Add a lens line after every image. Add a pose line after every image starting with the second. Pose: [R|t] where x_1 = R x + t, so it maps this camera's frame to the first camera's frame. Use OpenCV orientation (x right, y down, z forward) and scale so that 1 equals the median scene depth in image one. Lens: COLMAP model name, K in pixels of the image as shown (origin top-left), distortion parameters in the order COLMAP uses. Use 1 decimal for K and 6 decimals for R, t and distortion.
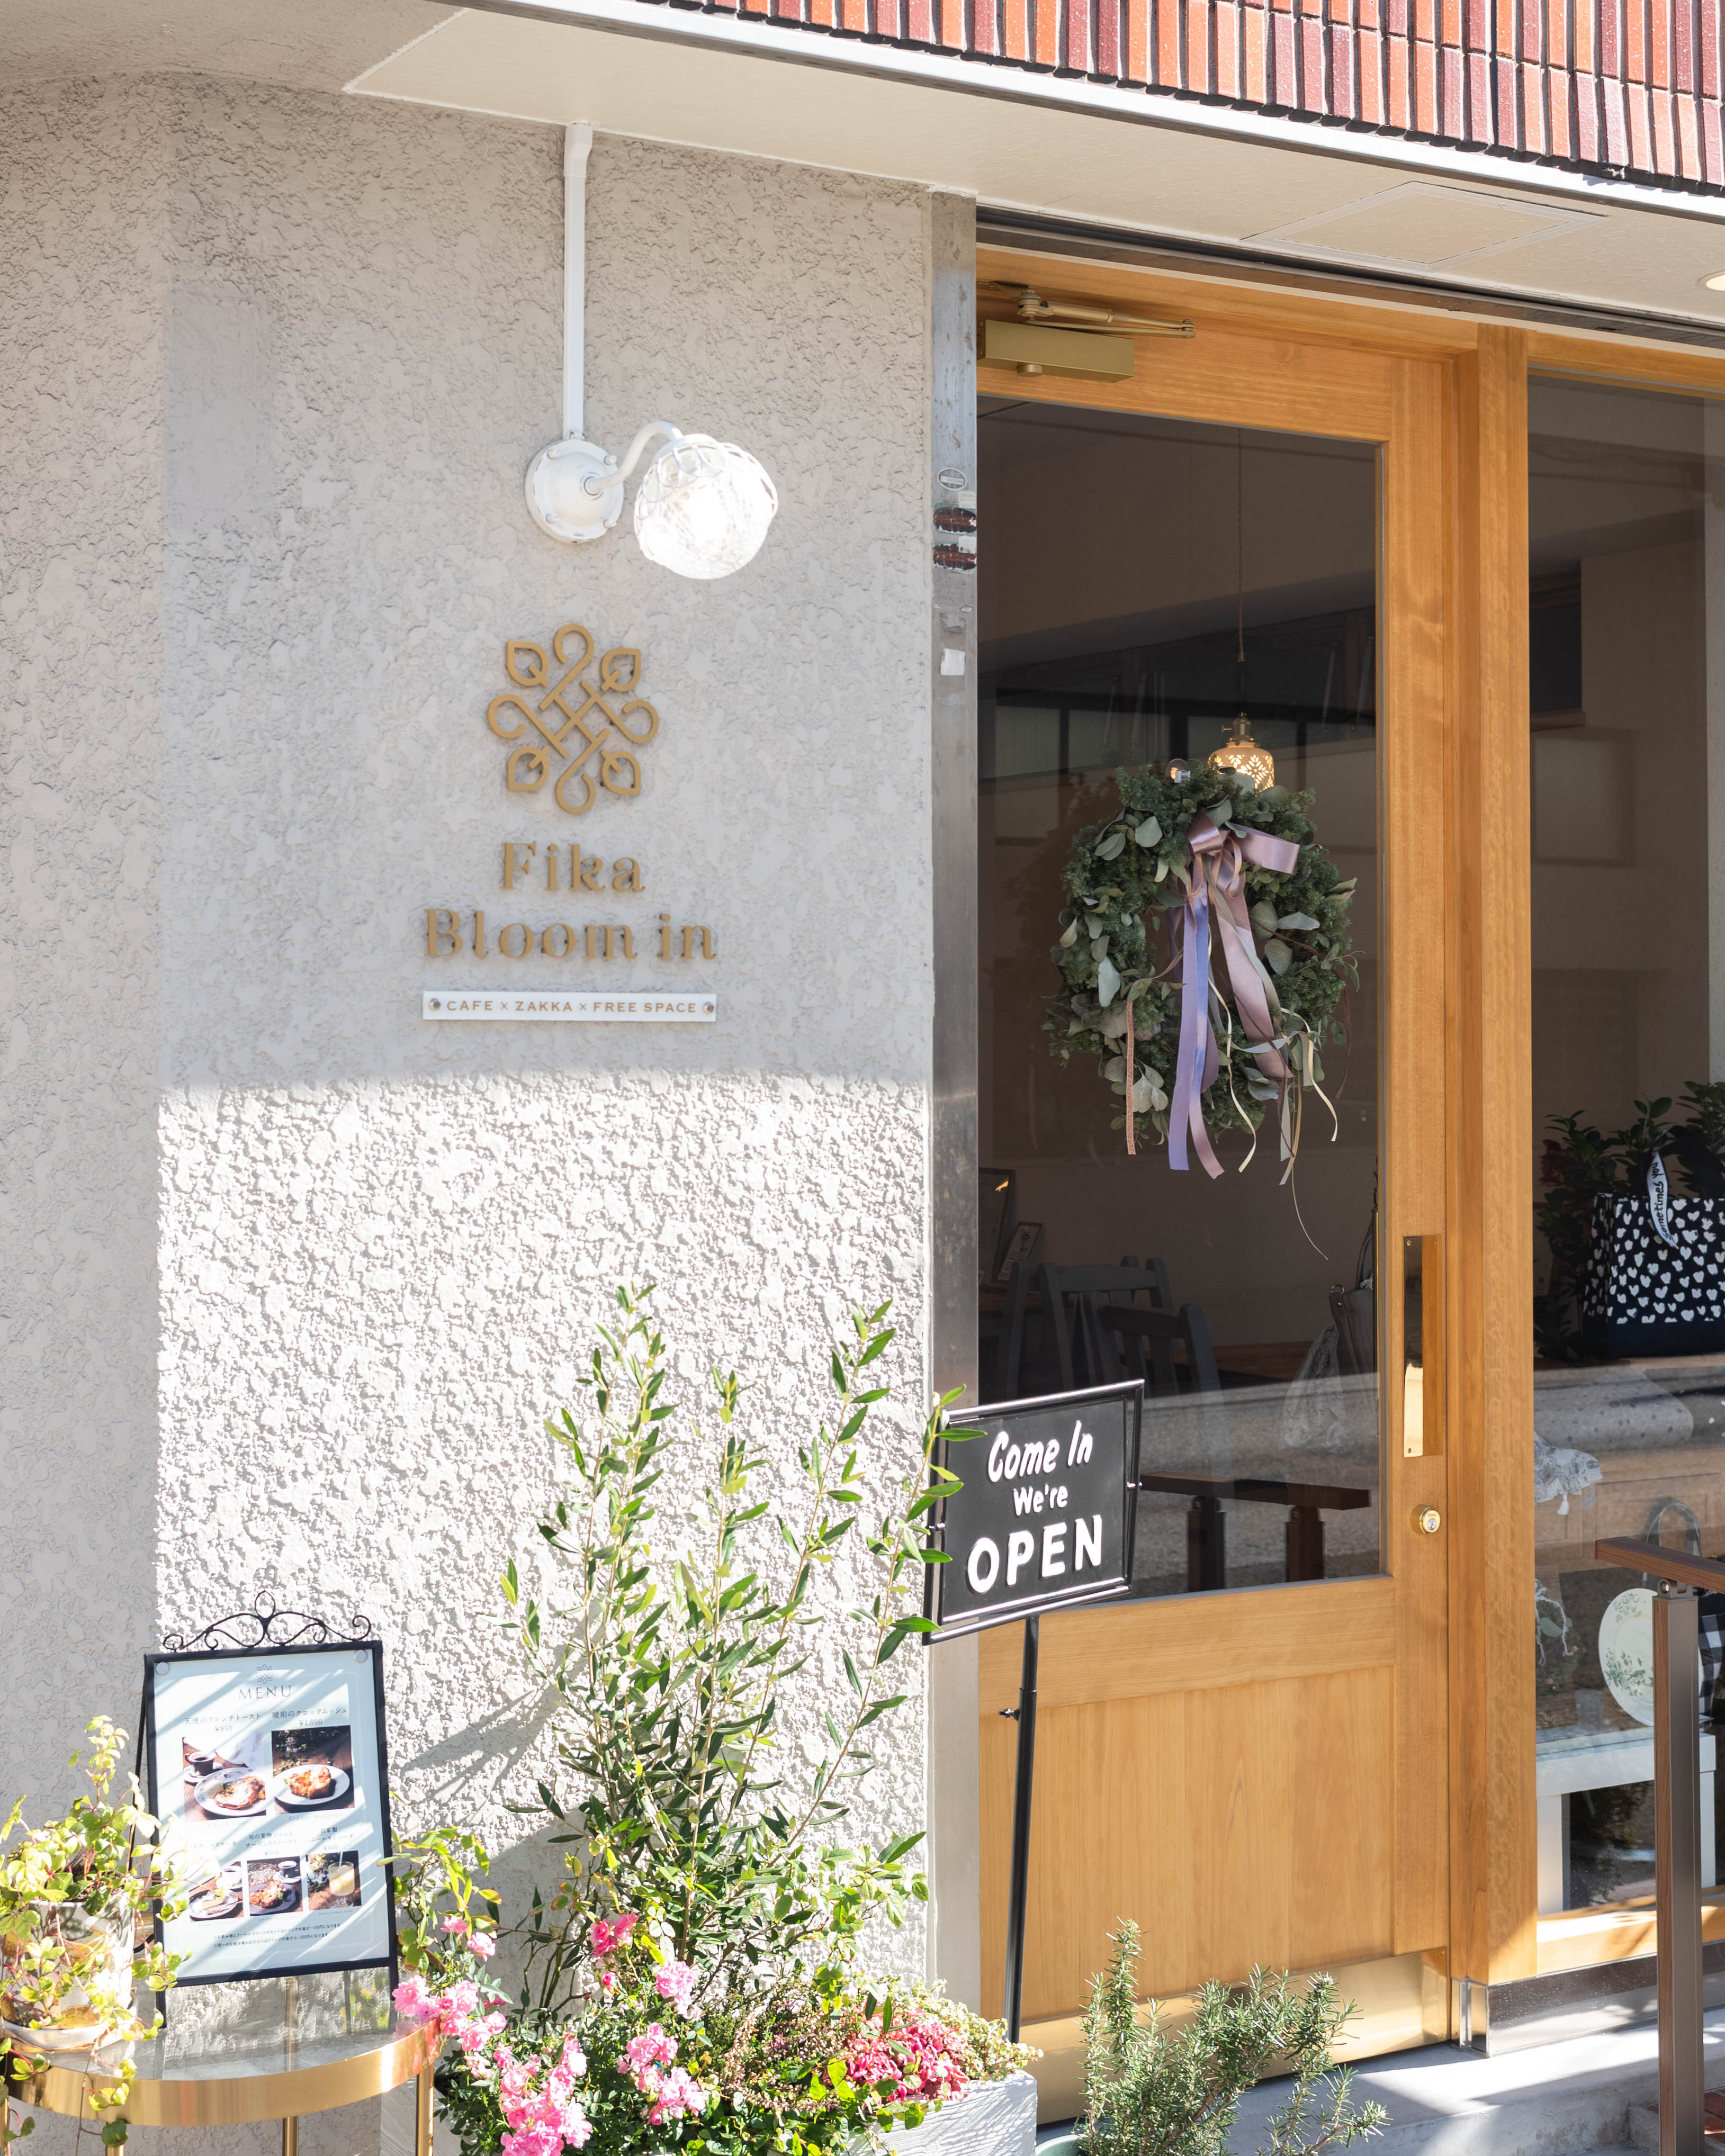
lens RADIAL K [[3038.8, 0, 859.8], [0, 3038.8, 907.1], [0, 0, 1]] dist [-0.016274, 0.113700]
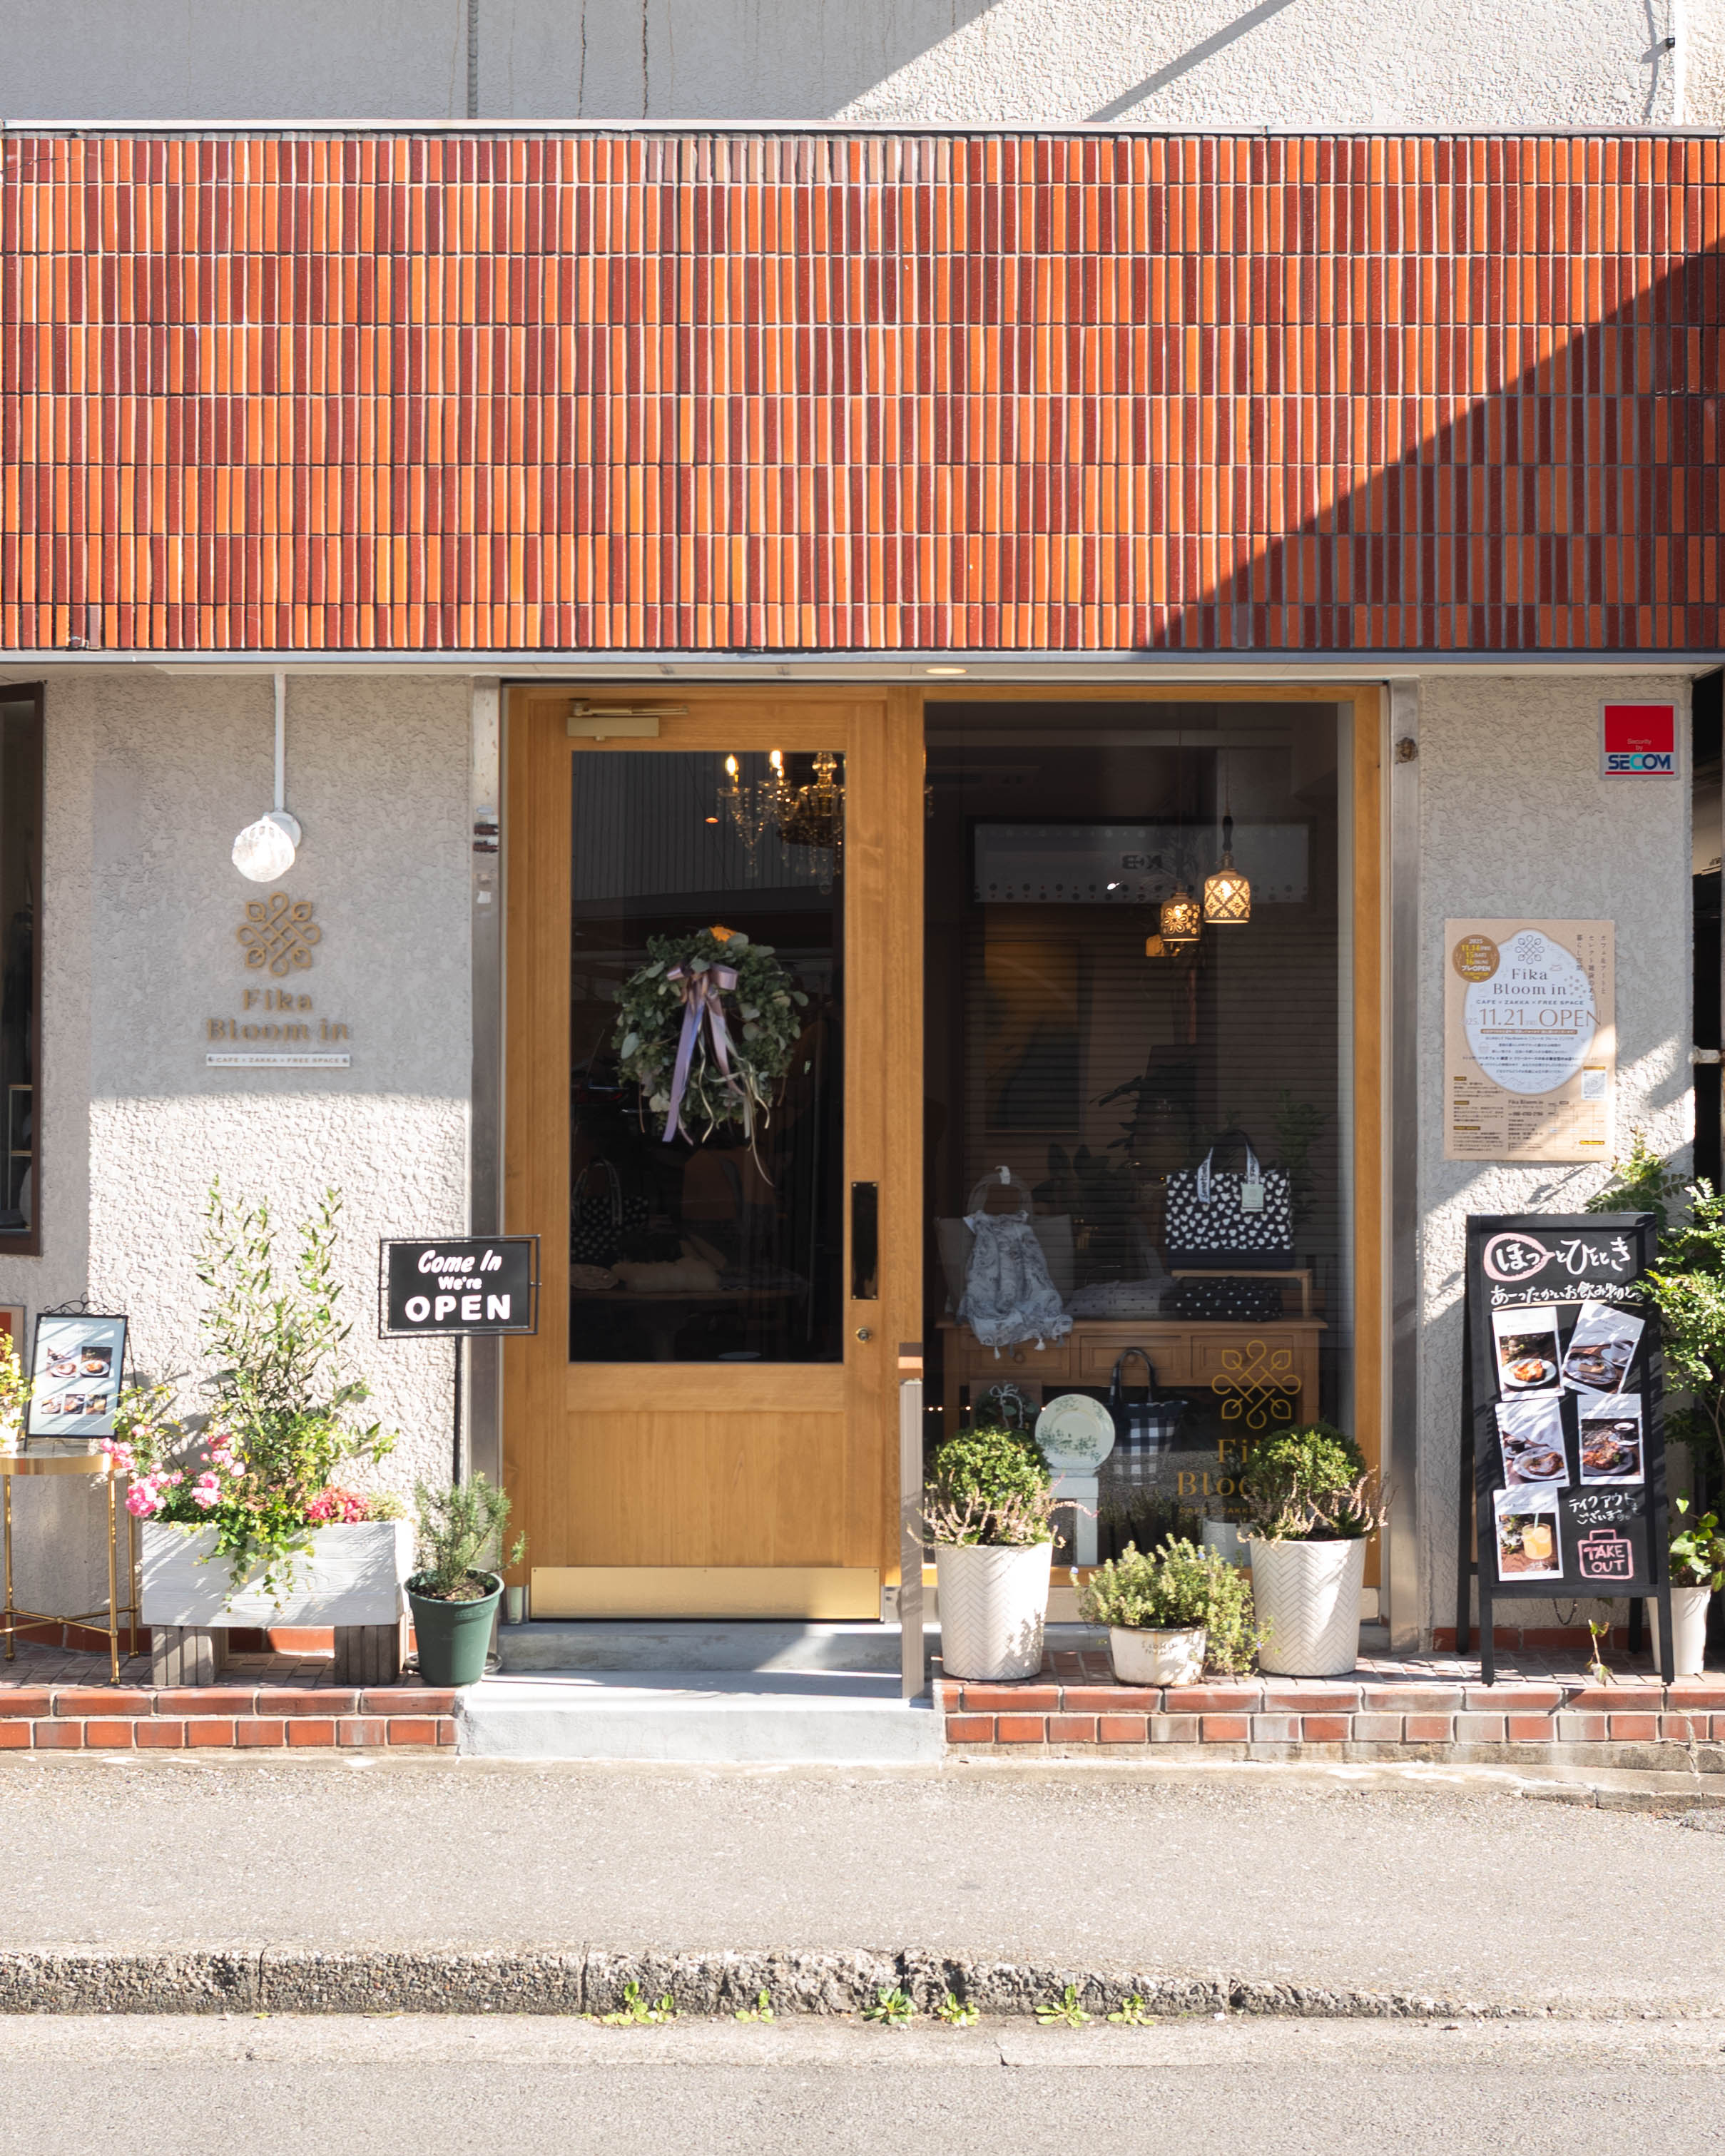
lens RADIAL K [[3038.3, 0, 859.8], [0, 3038.3, 907.1], [0, 0, 1]] dist [-0.016274, 0.113700]
pose [[0.905735, -0.018860, -0.423424, 1.251567], [0.015872, 0.999818, -0.010582, -0.050436], [0.423547, 0.002864, 0.905870, -0.871270]]
